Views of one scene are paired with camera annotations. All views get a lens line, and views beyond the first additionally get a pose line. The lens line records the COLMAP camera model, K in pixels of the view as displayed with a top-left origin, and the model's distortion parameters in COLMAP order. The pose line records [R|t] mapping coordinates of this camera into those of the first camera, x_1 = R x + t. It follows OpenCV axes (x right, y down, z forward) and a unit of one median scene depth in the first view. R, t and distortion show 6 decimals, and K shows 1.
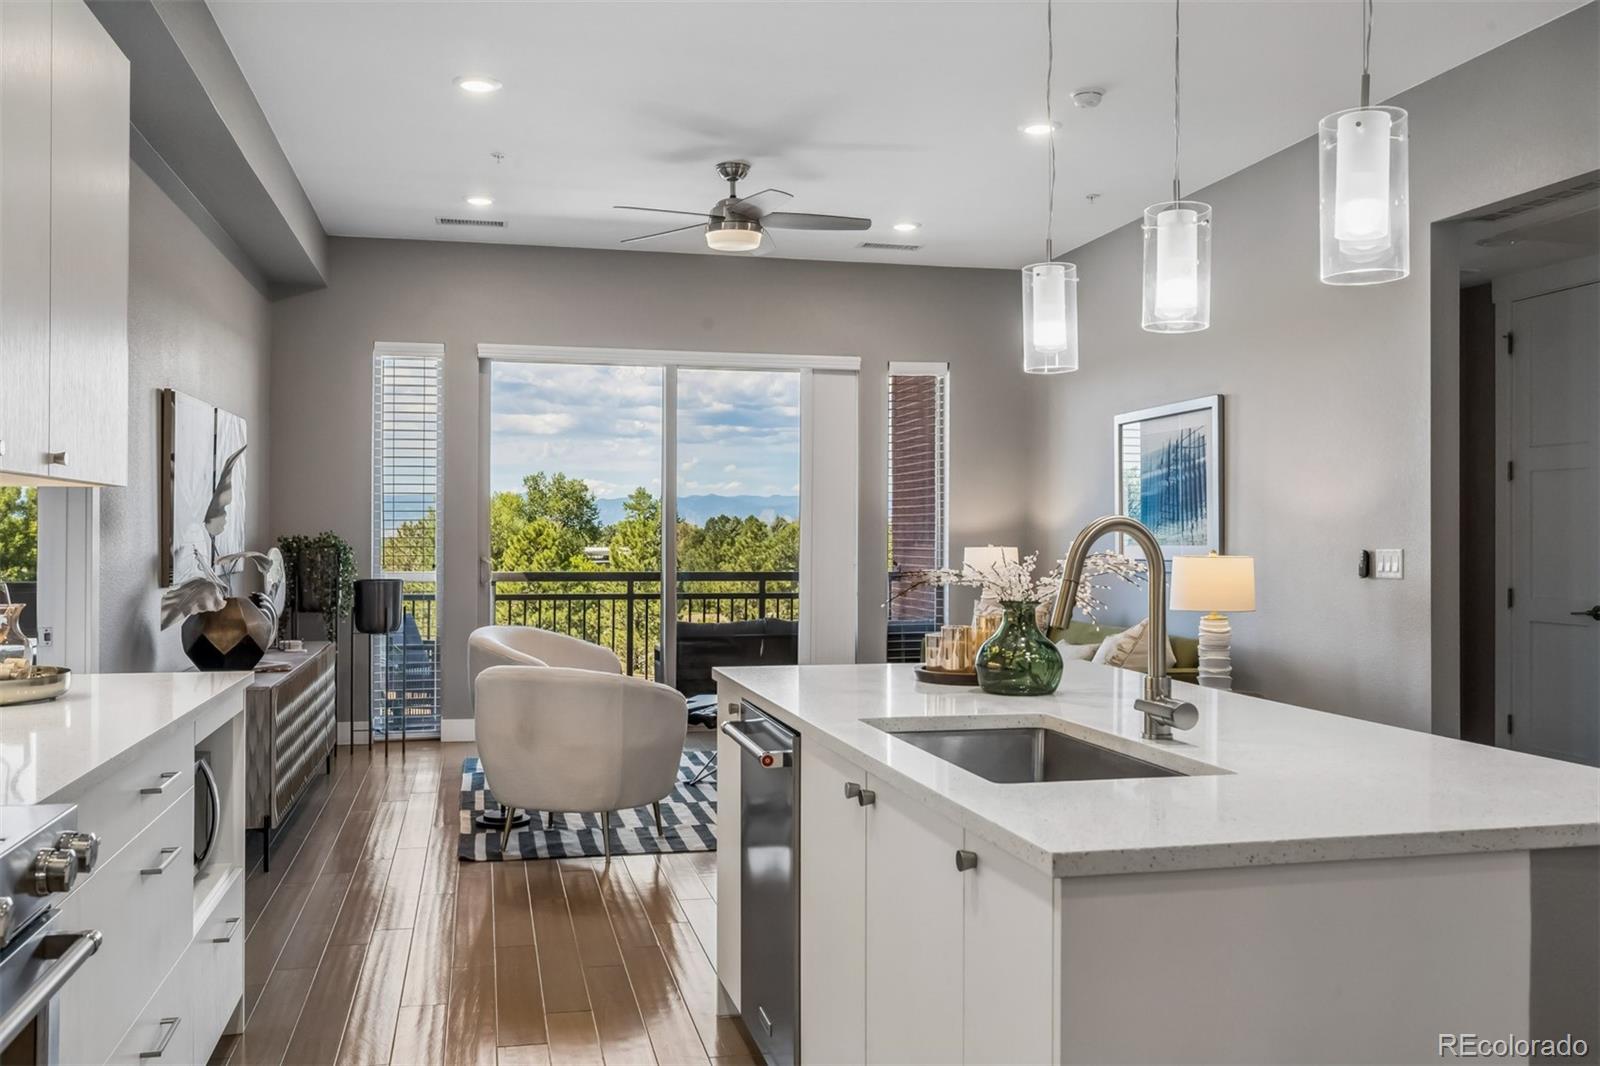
lens RADIAL K [[1423.0, 0, 817.4], [0, 1423.0, 537.5], [0, 0, 1]] dist [-0.004627, -0.009108]
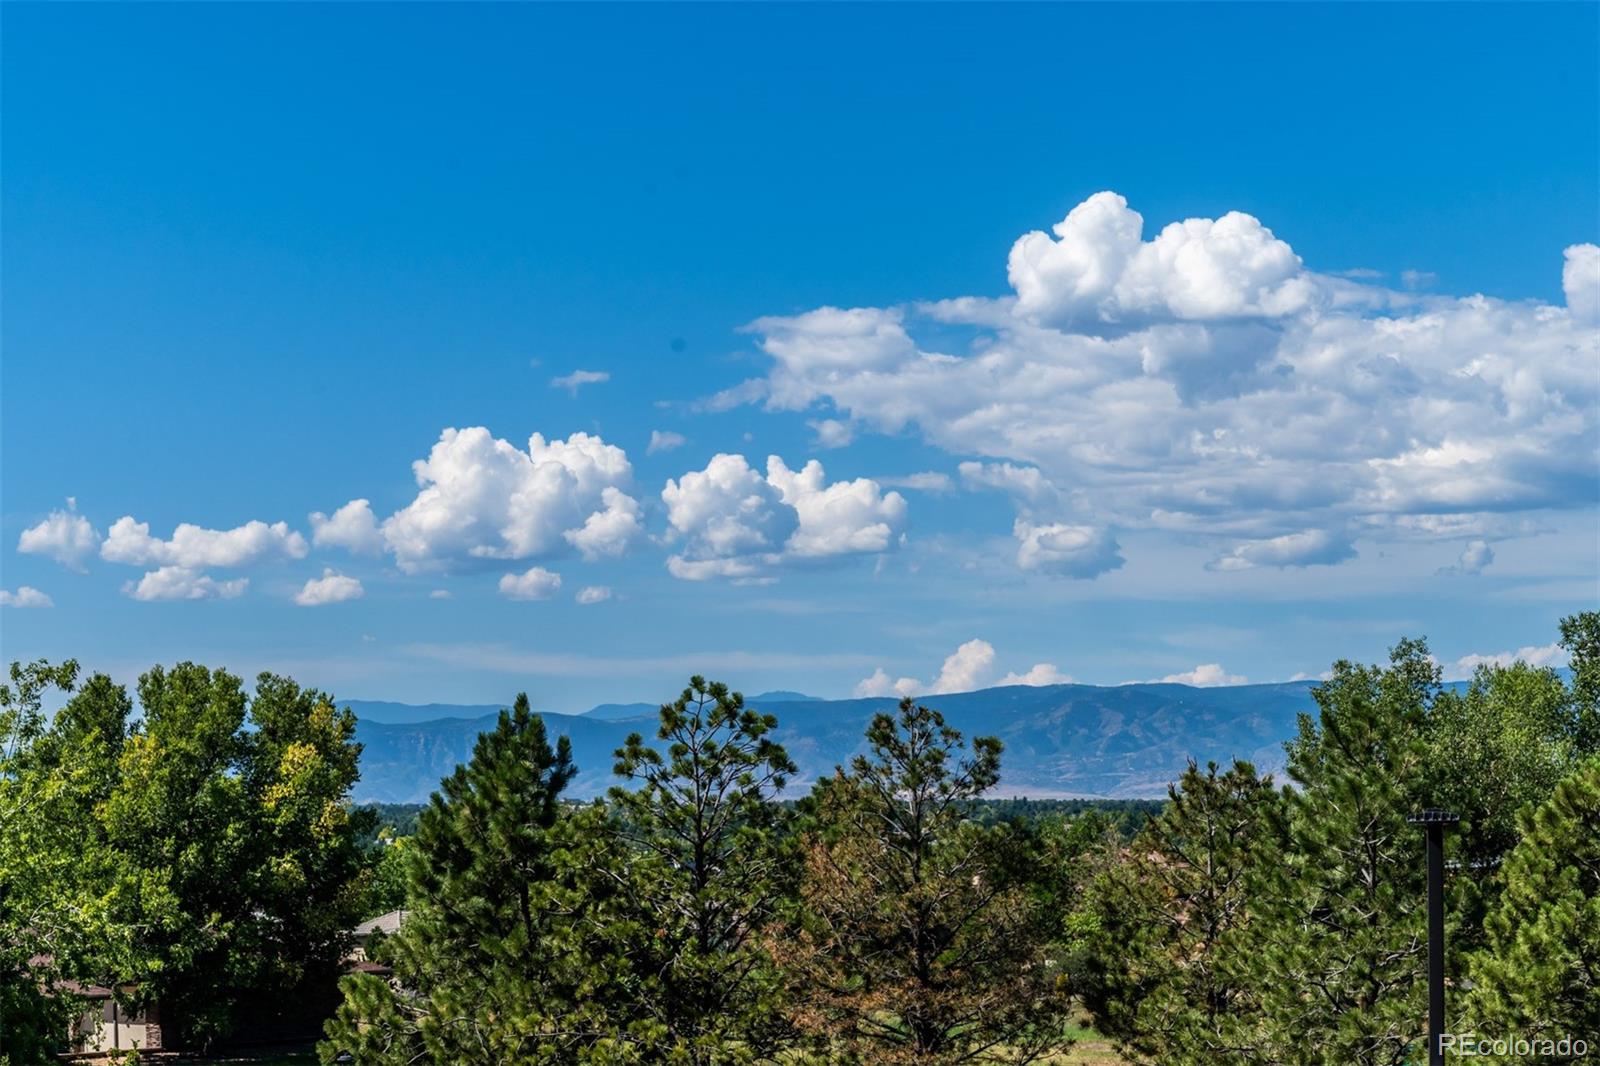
lens RADIAL K [[3617.1, 0, 672.9], [0, 3617.1, 616.8], [0, 0, 1]] dist [-0.196148, 0.000000]
pose [[0.900747, -0.042736, -0.432236, -0.233373], [0.022398, 0.998394, -0.052036, -0.025077], [0.433766, 0.037190, 0.900258, 1.141575]]
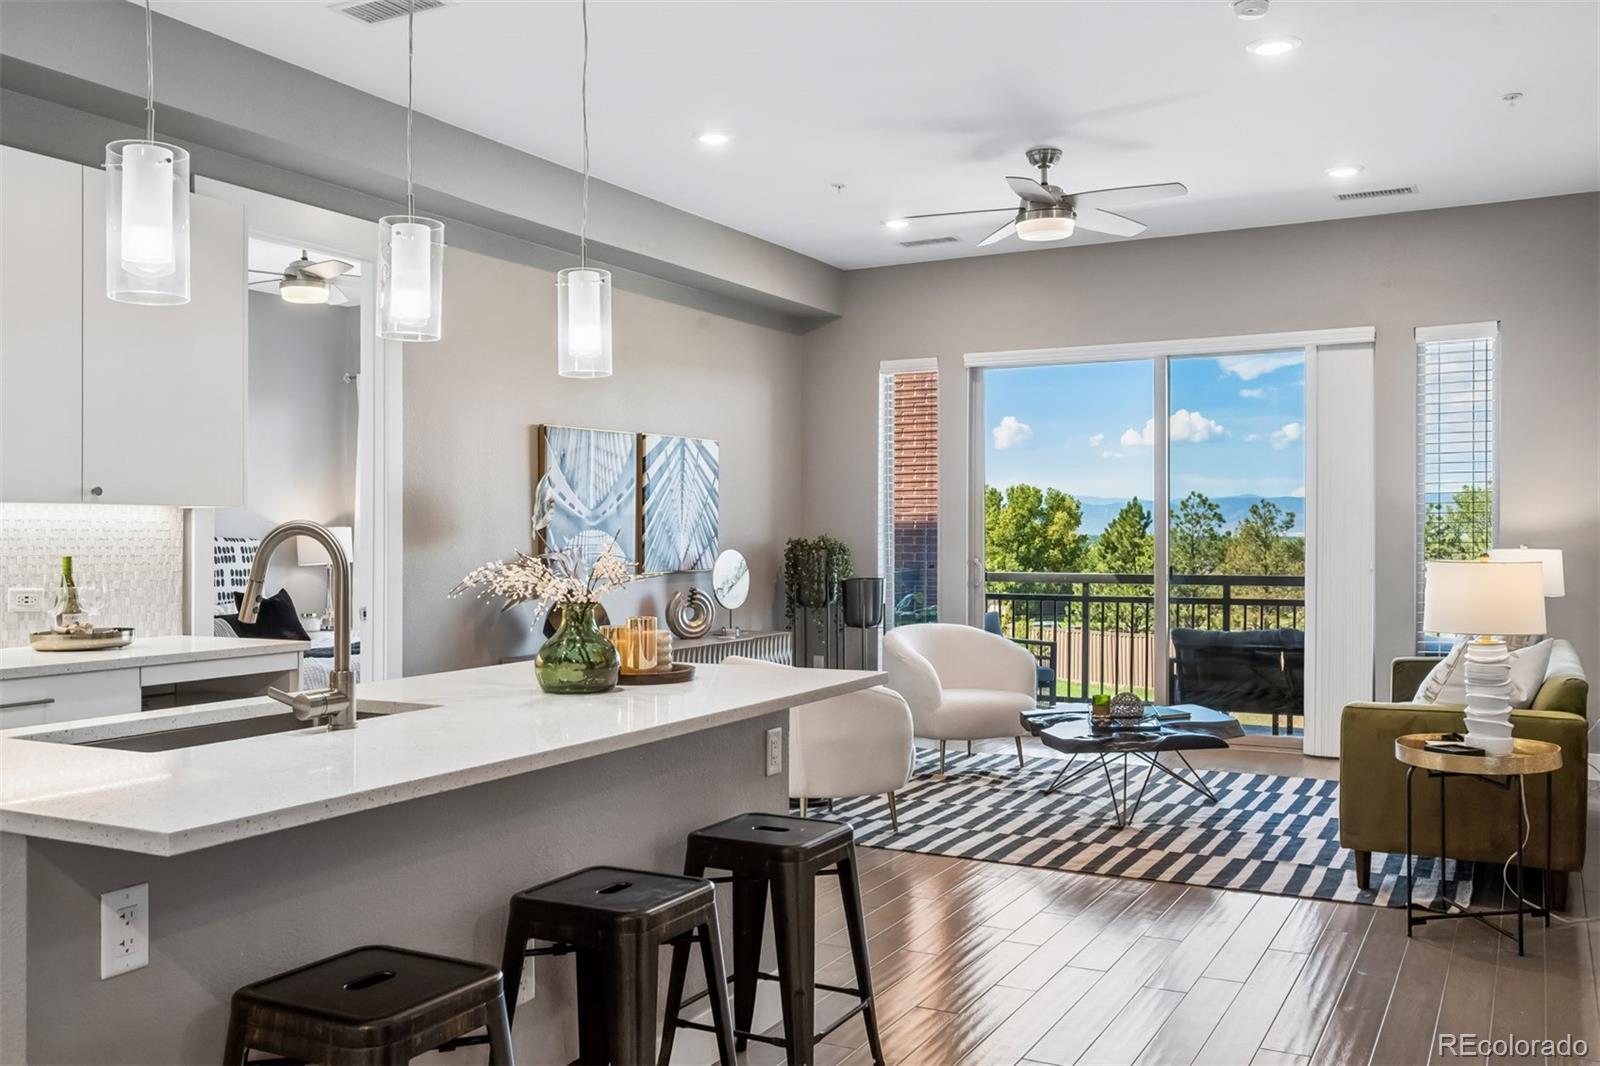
lens RADIAL K [[1423.0, 0, 764.5], [0, 1423.0, 553.6], [0, 0, 1]] dist [-0.004627, -0.009108]
pose [[0.728368, 0.002372, -0.685182, 0.367101], [0.004640, 0.999954, 0.008394, 0.000692], [0.685171, -0.009293, 0.728323, 0.135892]]
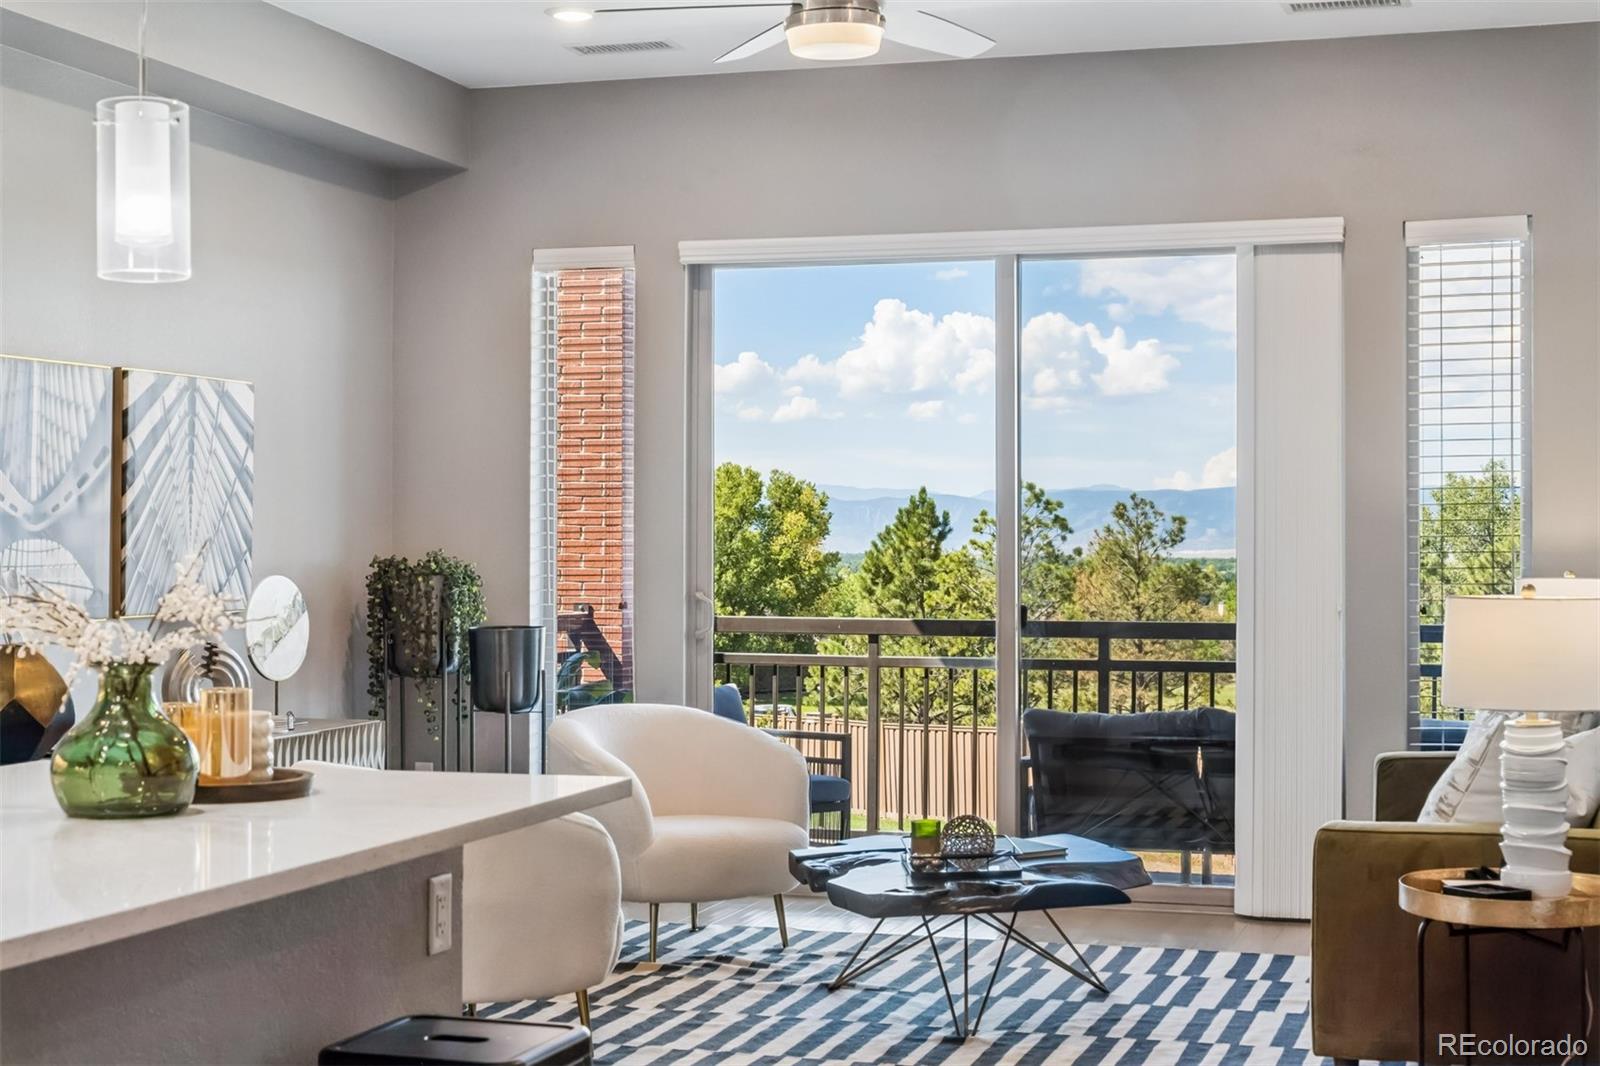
lens RADIAL K [[2561.2, 0, 779.4], [0, 2561.2, 531.4], [0, 0, 1]] dist [-0.007136, 0.000000]
pose [[0.851464, -0.006377, -0.524374, 0.368543], [0.000097, 0.999928, -0.012003, 0.000916], [0.524413, 0.010170, 0.851403, 0.087515]]
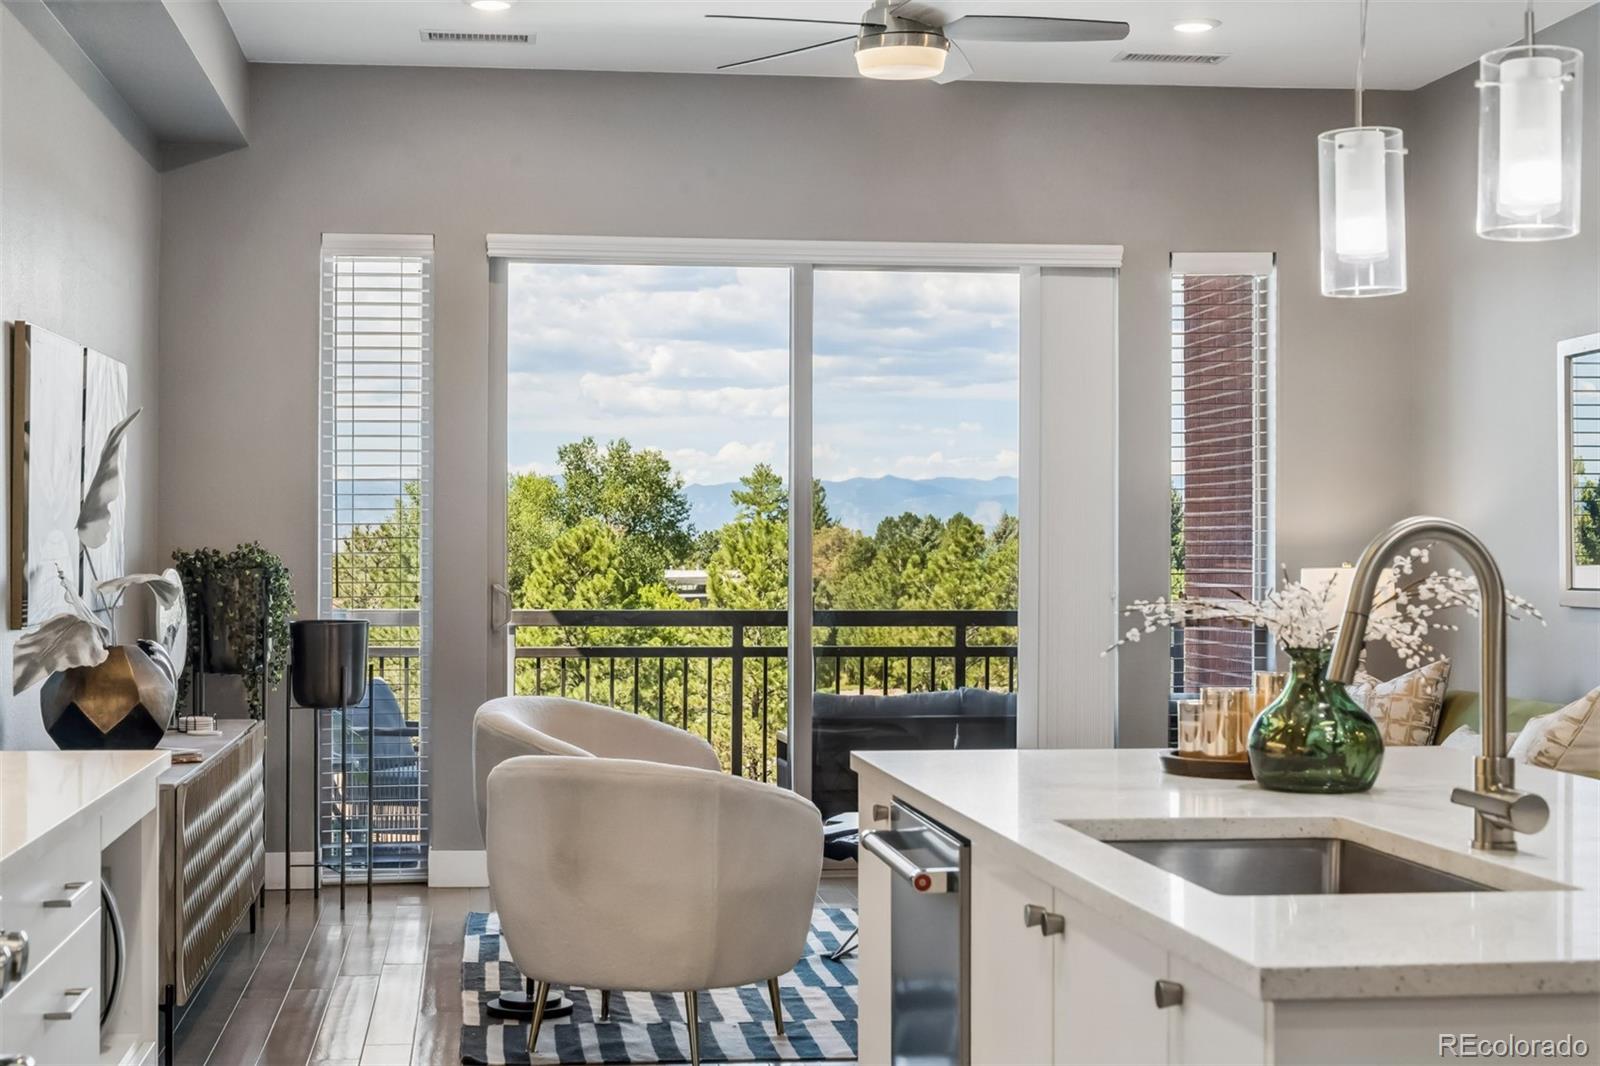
lens RADIAL K [[2561.2, 0, 773.5], [0, 2561.2, 554.9], [0, 0, 1]] dist [-0.007136, 0.000000]
pose [[0.992847, -0.000809, -0.119394, 0.014021], [0.000894, 0.999999, 0.000656, 0.000432], [0.119393, -0.000758, 0.992847, -0.074214]]
